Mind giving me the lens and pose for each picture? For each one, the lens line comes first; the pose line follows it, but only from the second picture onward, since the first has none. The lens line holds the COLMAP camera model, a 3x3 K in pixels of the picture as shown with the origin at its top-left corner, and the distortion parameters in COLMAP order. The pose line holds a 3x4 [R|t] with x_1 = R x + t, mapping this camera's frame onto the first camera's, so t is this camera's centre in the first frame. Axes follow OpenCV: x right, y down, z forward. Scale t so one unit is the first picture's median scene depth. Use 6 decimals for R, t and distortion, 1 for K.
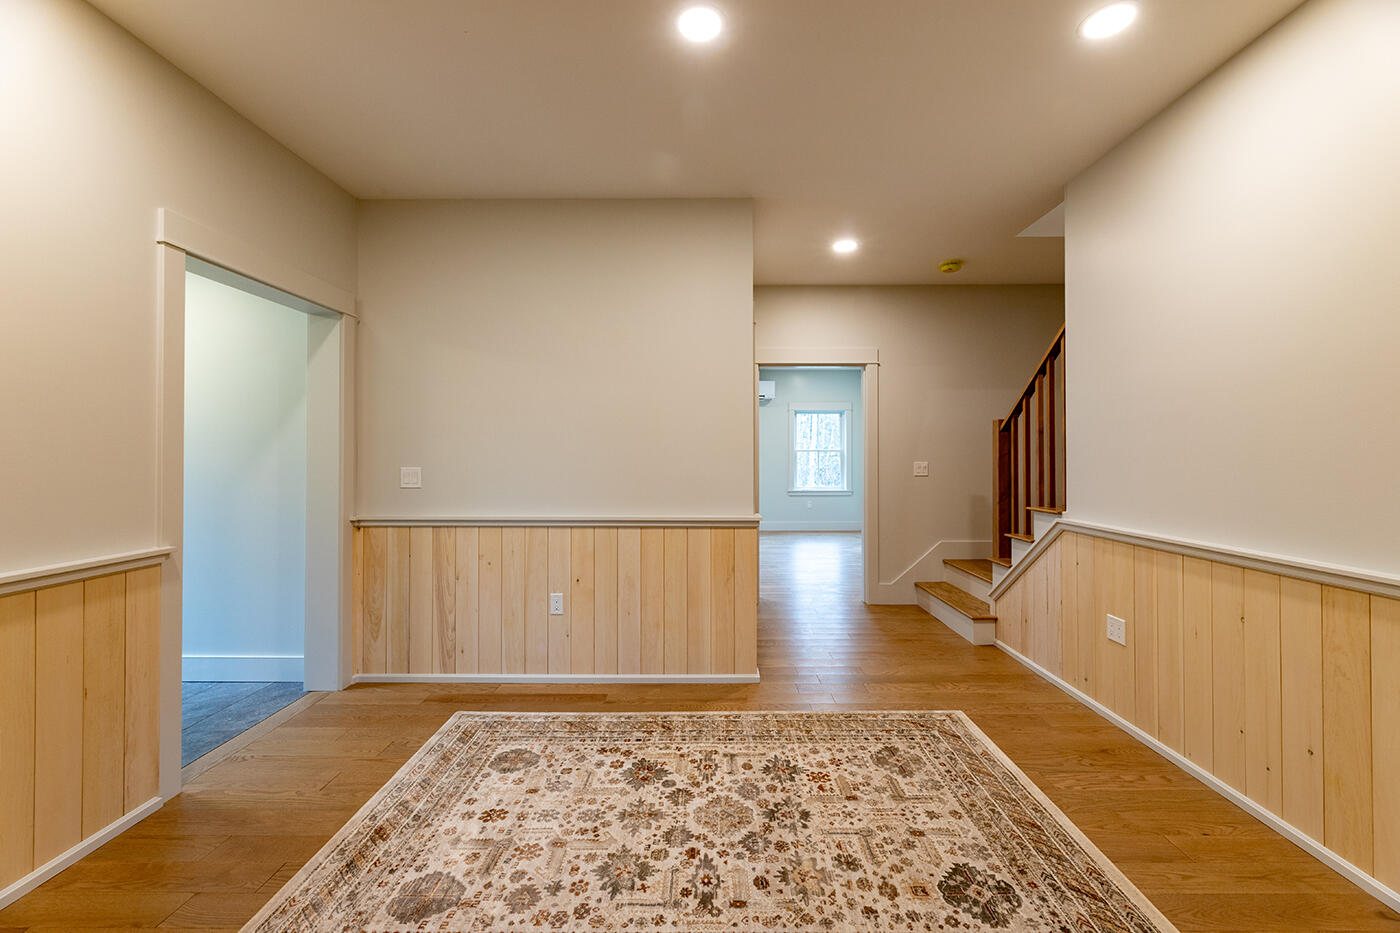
lens RADIAL K [[571.8, 0, 712.1], [0, 571.8, 447.9], [0, 0, 1]] dist [0.001003, -0.001649]
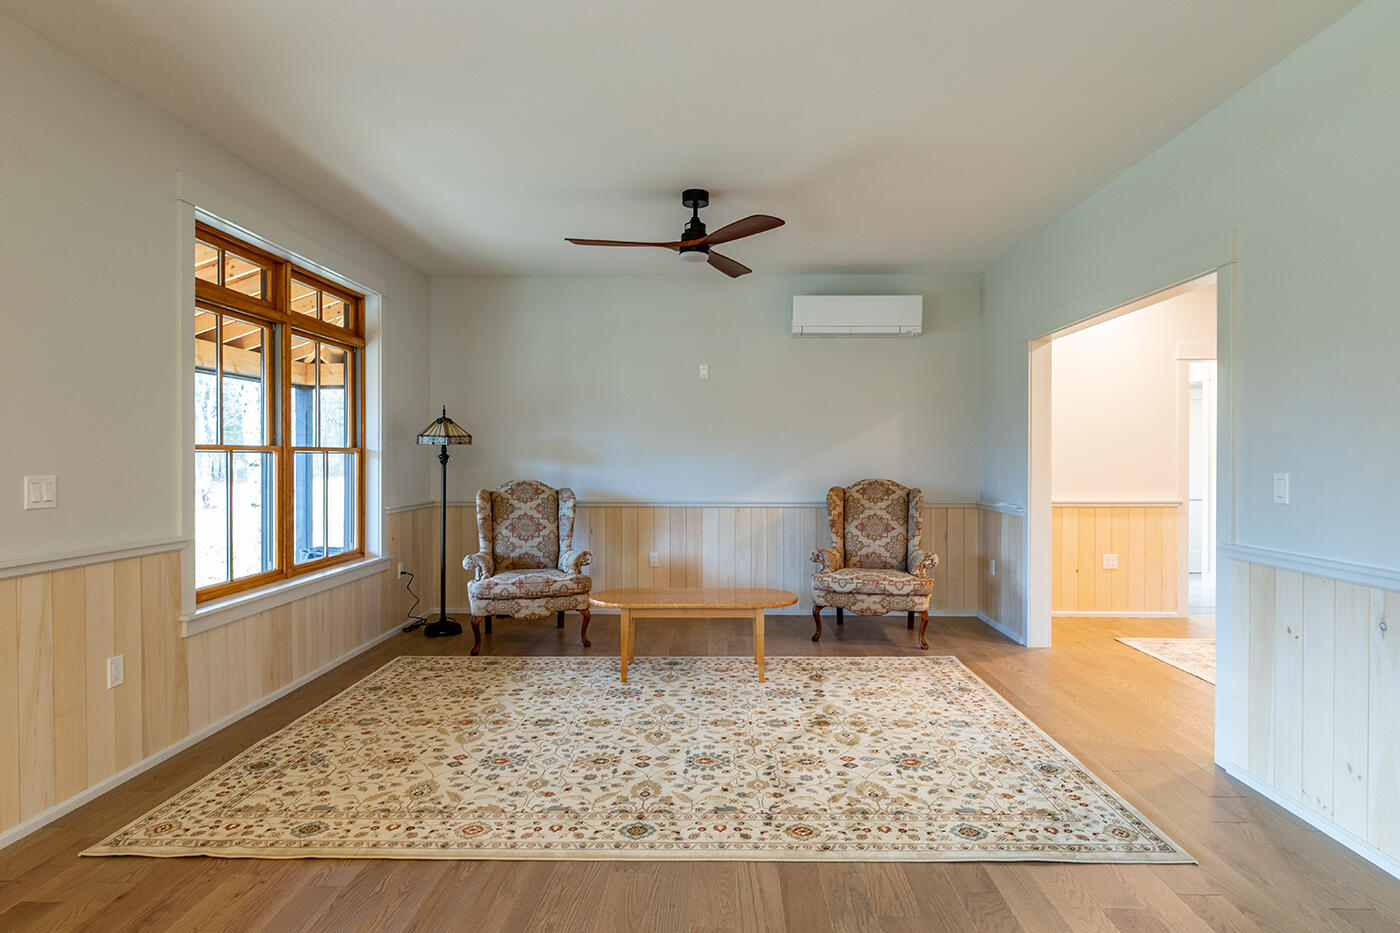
lens RADIAL K [[734.9, 0, 707.5], [0, 734.9, 463.0], [0, 0, 1]] dist [0.003303, -0.001518]
pose [[-0.018279, 0.010388, -0.999779, 2.120508], [0.009700, 0.999901, 0.010212, -0.011799], [0.999786, -0.009511, -0.018378, -0.840312]]
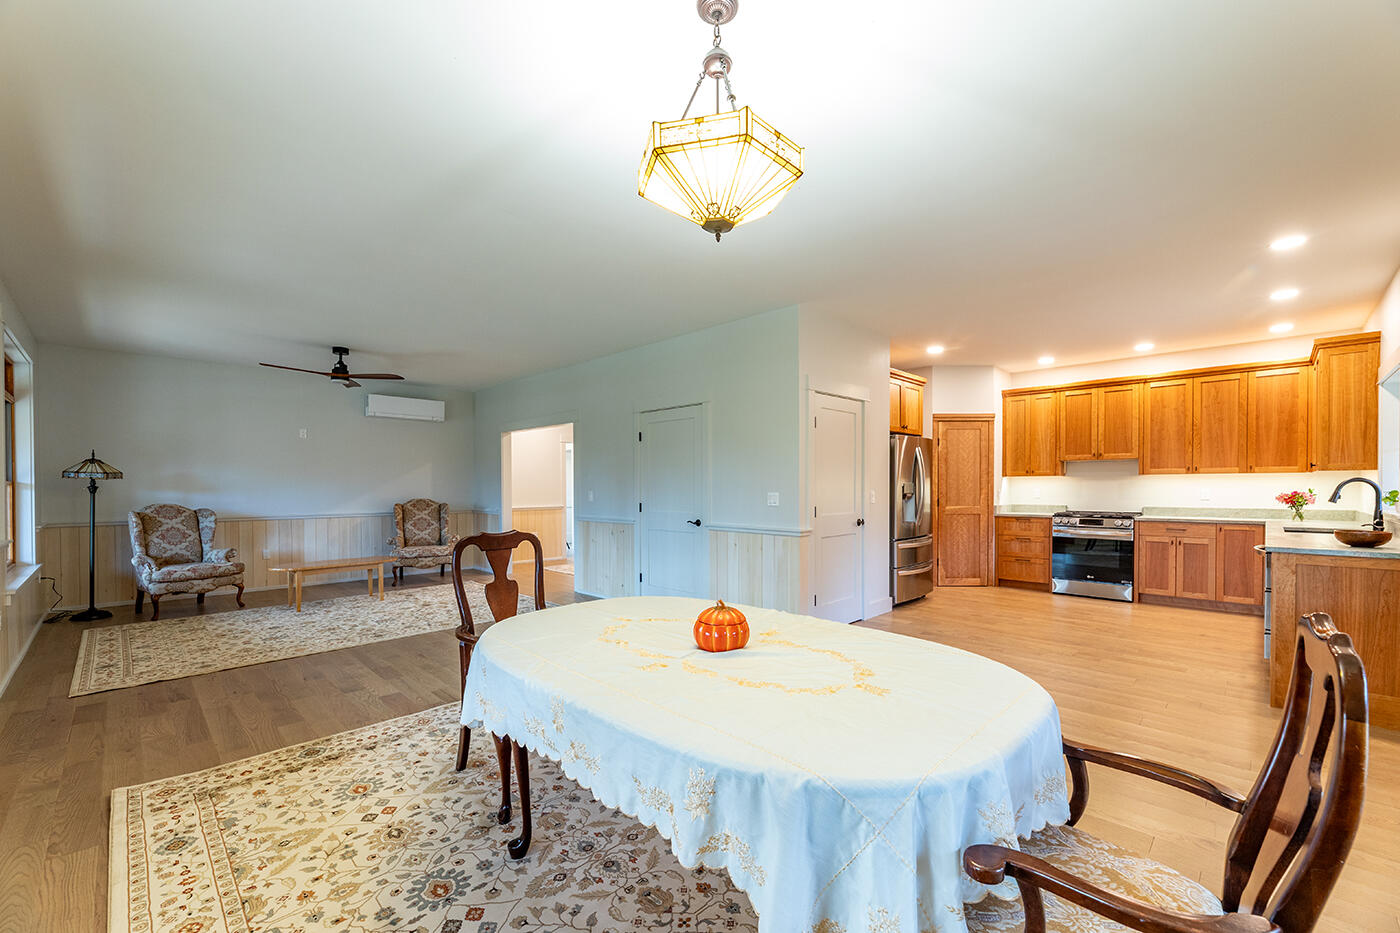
lens RADIAL K [[571.8, 0, 699.7], [0, 571.8, 495.3], [0, 0, 1]] dist [0.001003, -0.001649]
pose [[0.710113, 0.012996, -0.703968, 3.660772], [0.007878, 0.999620, 0.026401, -0.031428], [0.704044, -0.024294, 0.709741, -1.799622]]
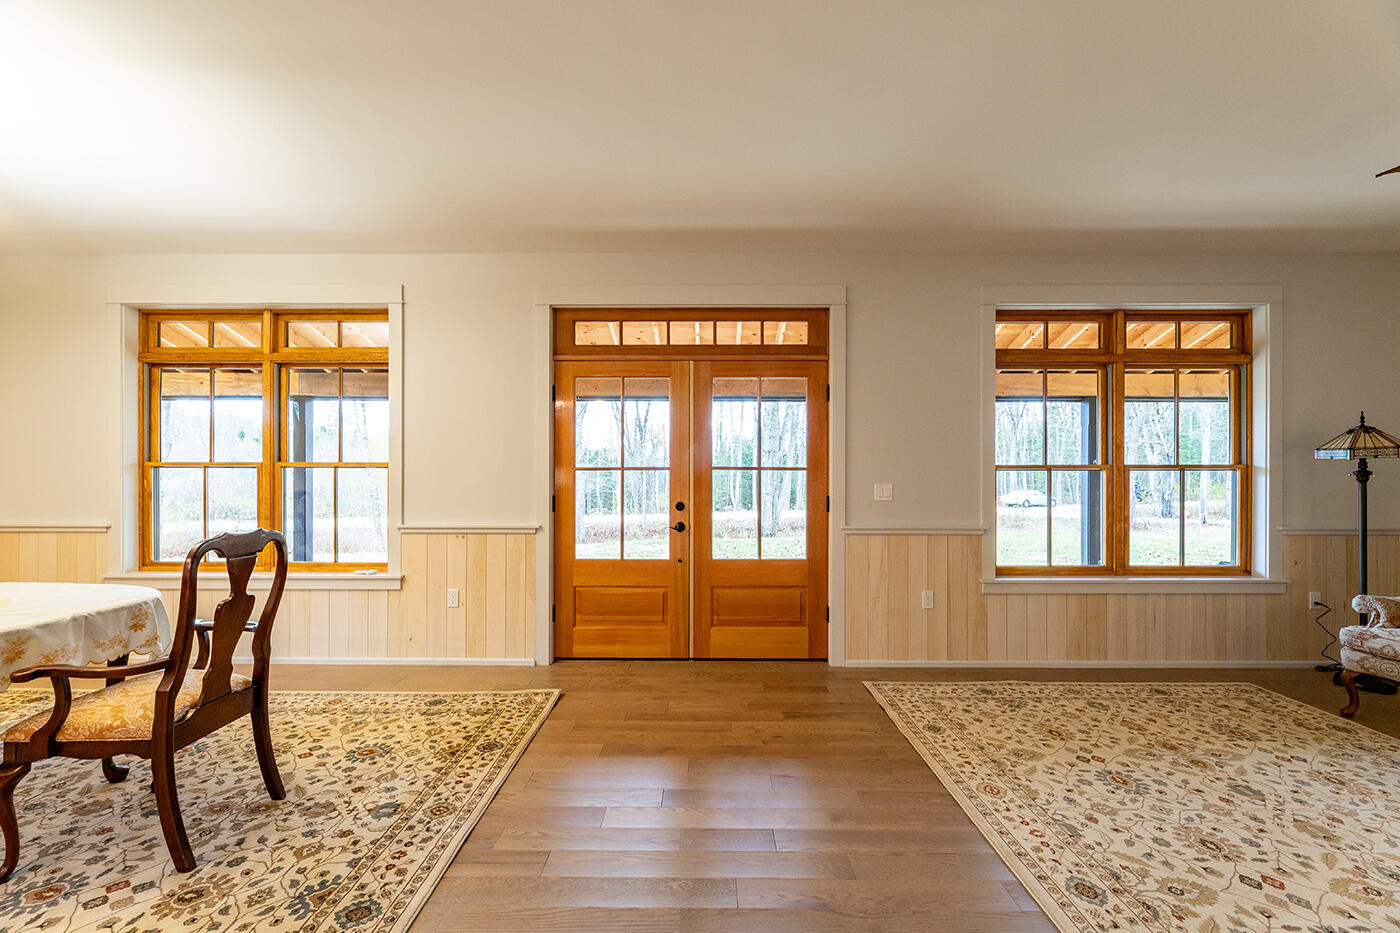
lens RADIAL K [[571.8, 0, 694.0], [0, 571.8, 474.4], [0, 0, 1]] dist [0.001003, -0.001649]
pose [[-0.999953, 0.002522, 0.009369, 1.423132], [0.002415, 0.999932, -0.011409, 0.001874], [-0.009397, -0.011386, -0.999891, -0.061620]]
